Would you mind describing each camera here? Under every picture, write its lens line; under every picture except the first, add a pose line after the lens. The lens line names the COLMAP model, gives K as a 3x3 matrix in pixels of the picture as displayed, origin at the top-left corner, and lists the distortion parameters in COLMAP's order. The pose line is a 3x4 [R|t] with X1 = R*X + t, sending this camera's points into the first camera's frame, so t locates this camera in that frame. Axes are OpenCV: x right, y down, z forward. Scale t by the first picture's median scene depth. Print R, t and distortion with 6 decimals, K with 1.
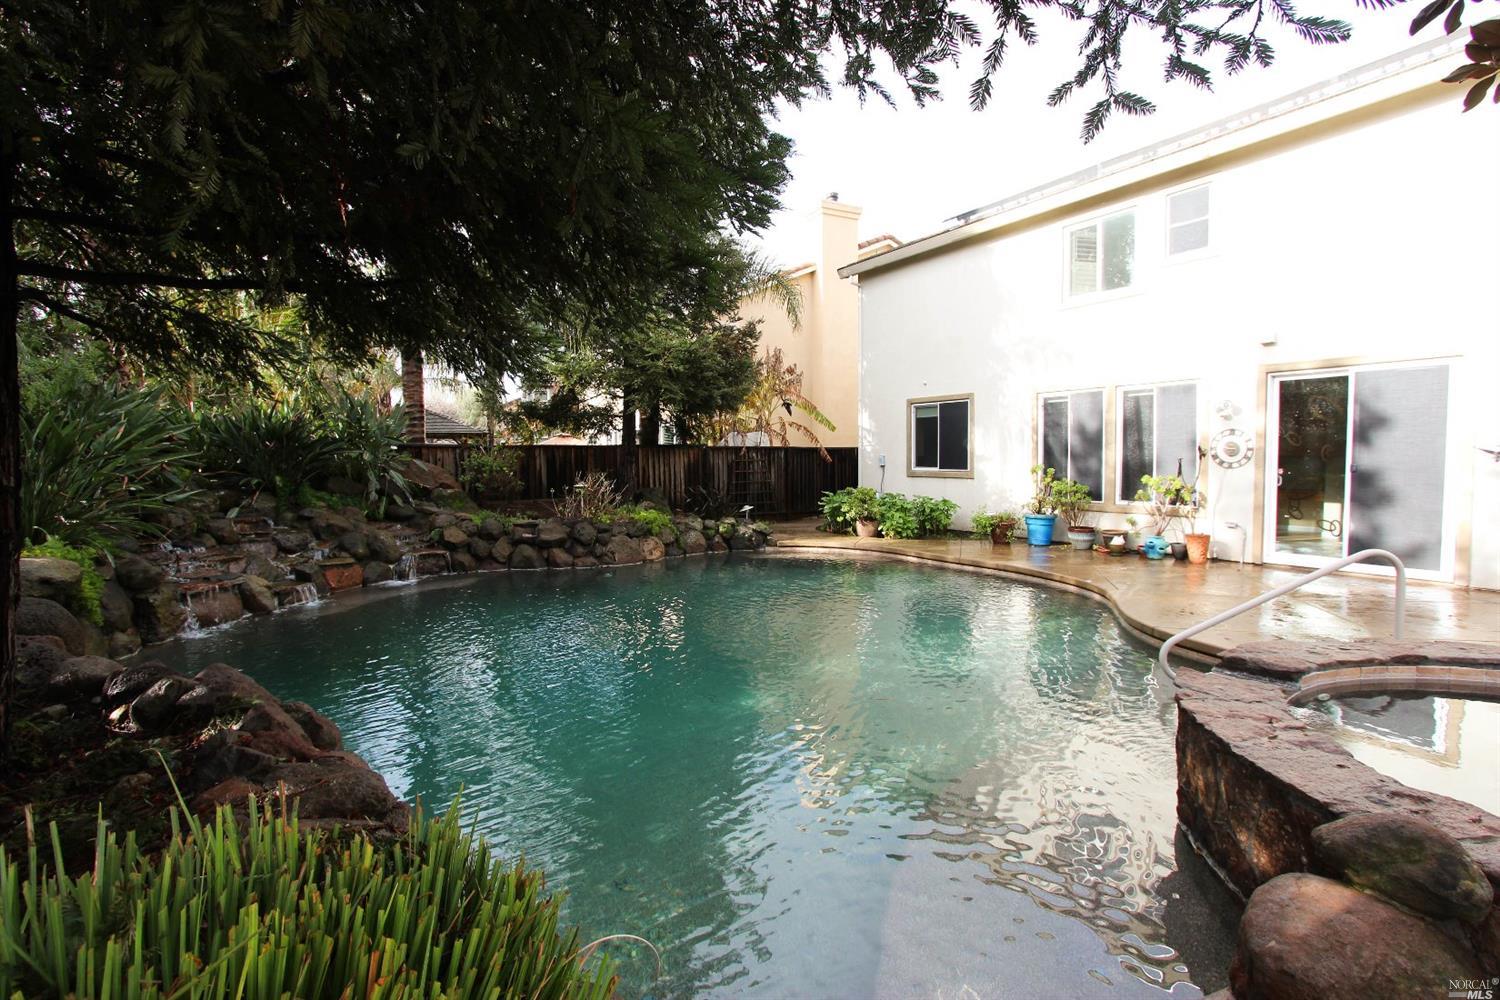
lens RADIAL K [[693.6, 0, 748.5], [0, 693.6, 495.4], [0, 0, 1]] dist [-0.020617, -0.000189]
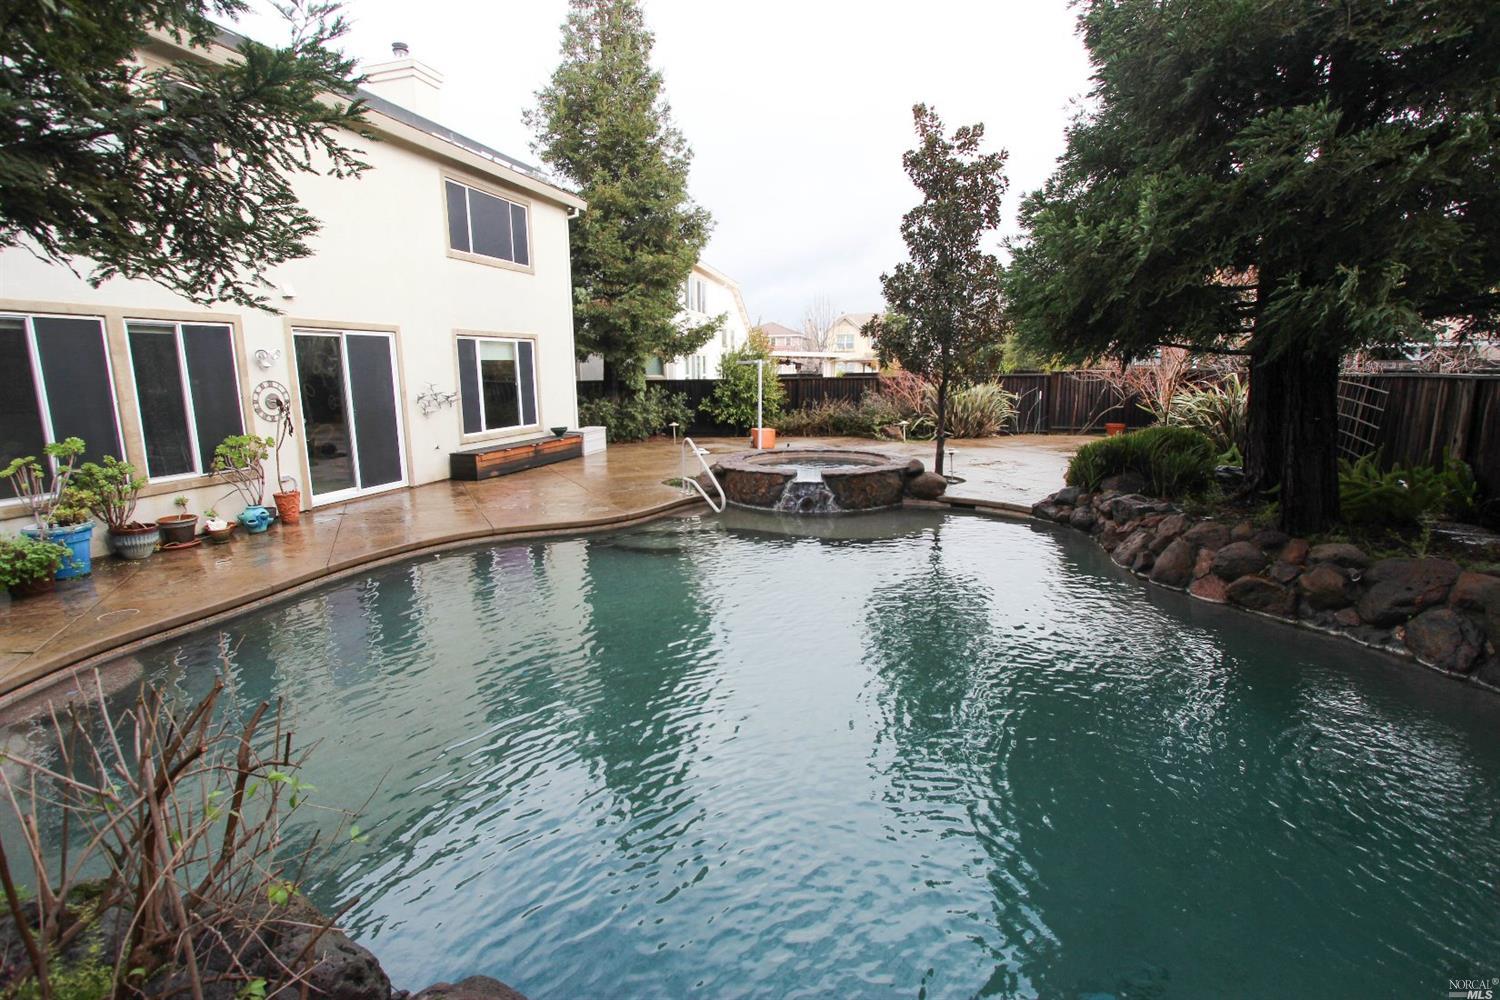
lens RADIAL K [[693.6, 0, 747.4], [0, 693.6, 502.7], [0, 0, 1]] dist [-0.020617, -0.000189]
pose [[-0.603486, -0.160563, 0.781041, -0.406031], [0.034190, 0.973405, 0.226526, -0.100500], [-0.796641, 0.163409, -0.581946, 0.834220]]
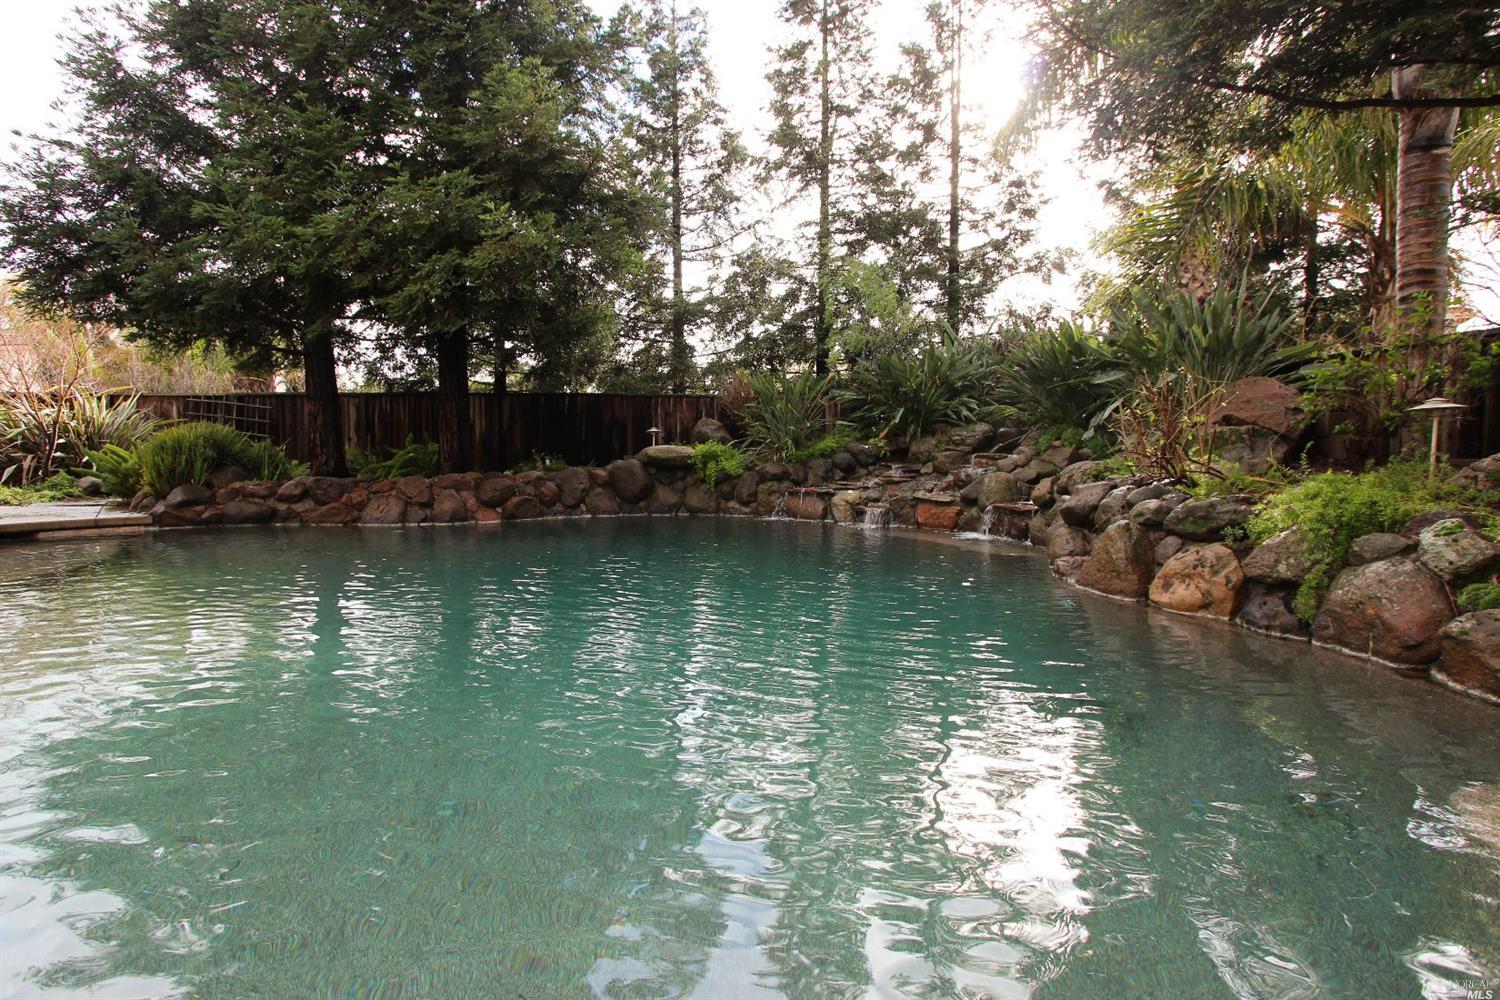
lens RADIAL K [[693.6, 0, 748.4], [0, 693.6, 491.4], [0, 0, 1]] dist [-0.020617, -0.000189]
pose [[-0.561180, 0.018443, -0.827488, 0.237653], [-0.052581, 0.996938, 0.057879, 0.015118], [0.826022, 0.075991, -0.558492, 0.886875]]
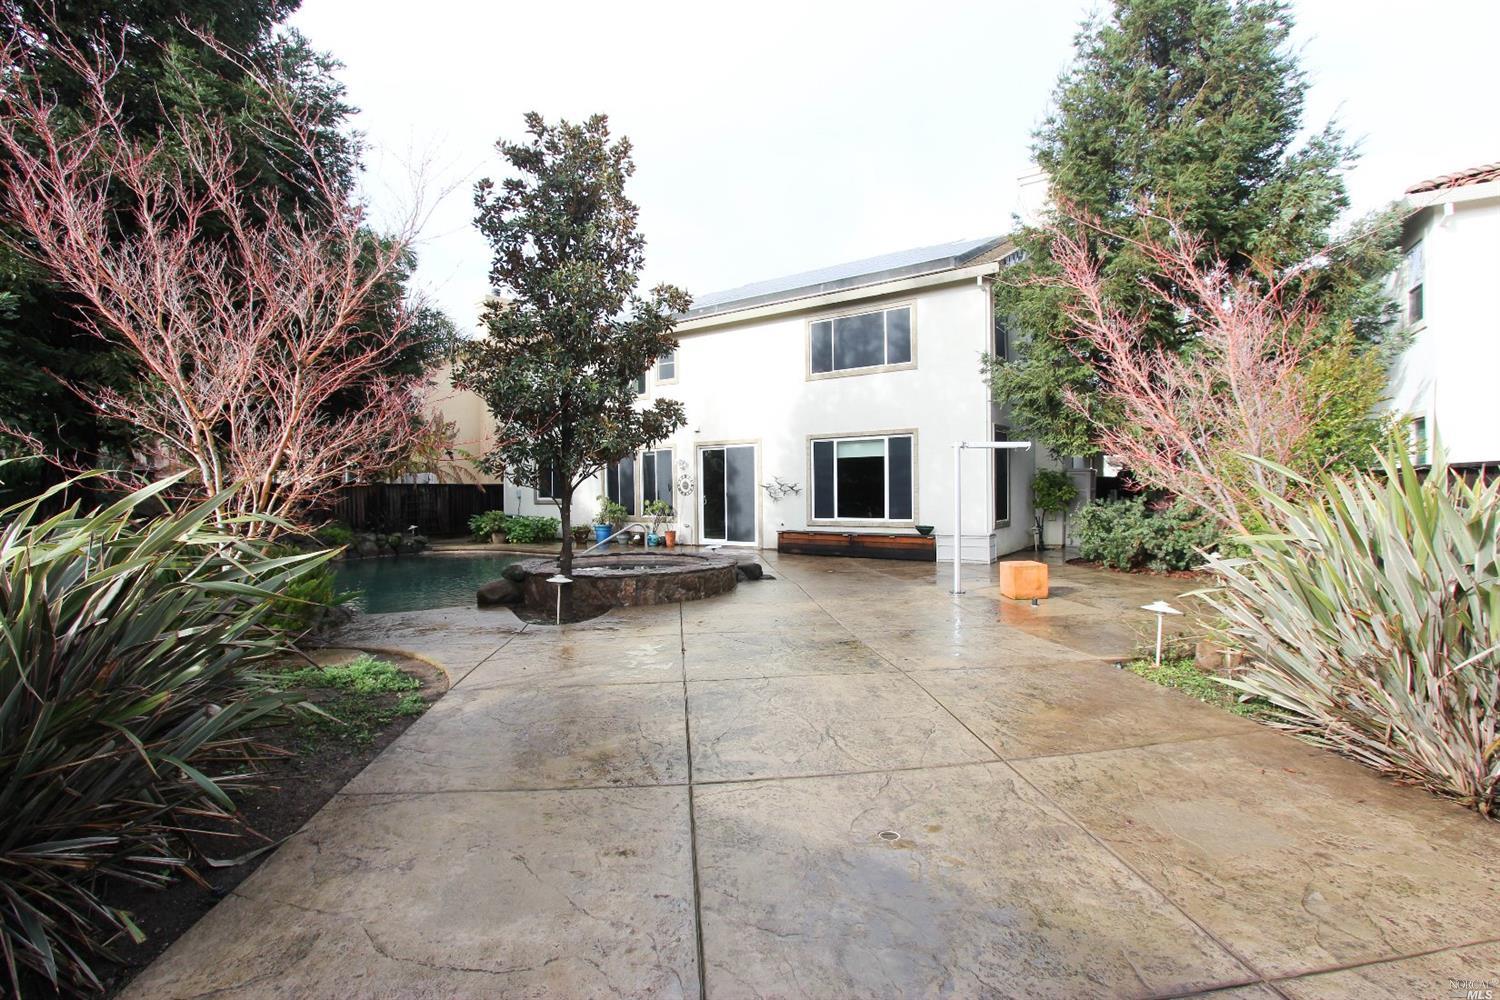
lens RADIAL K [[693.6, 0, 752.4], [0, 693.6, 507.0], [0, 0, 1]] dist [-0.020617, -0.000189]
pose [[0.924203, -0.015225, 0.381598, 0.115030], [0.026749, 0.999332, -0.024913, 0.035219], [-0.380963, 0.033232, 0.923993, -0.659111]]
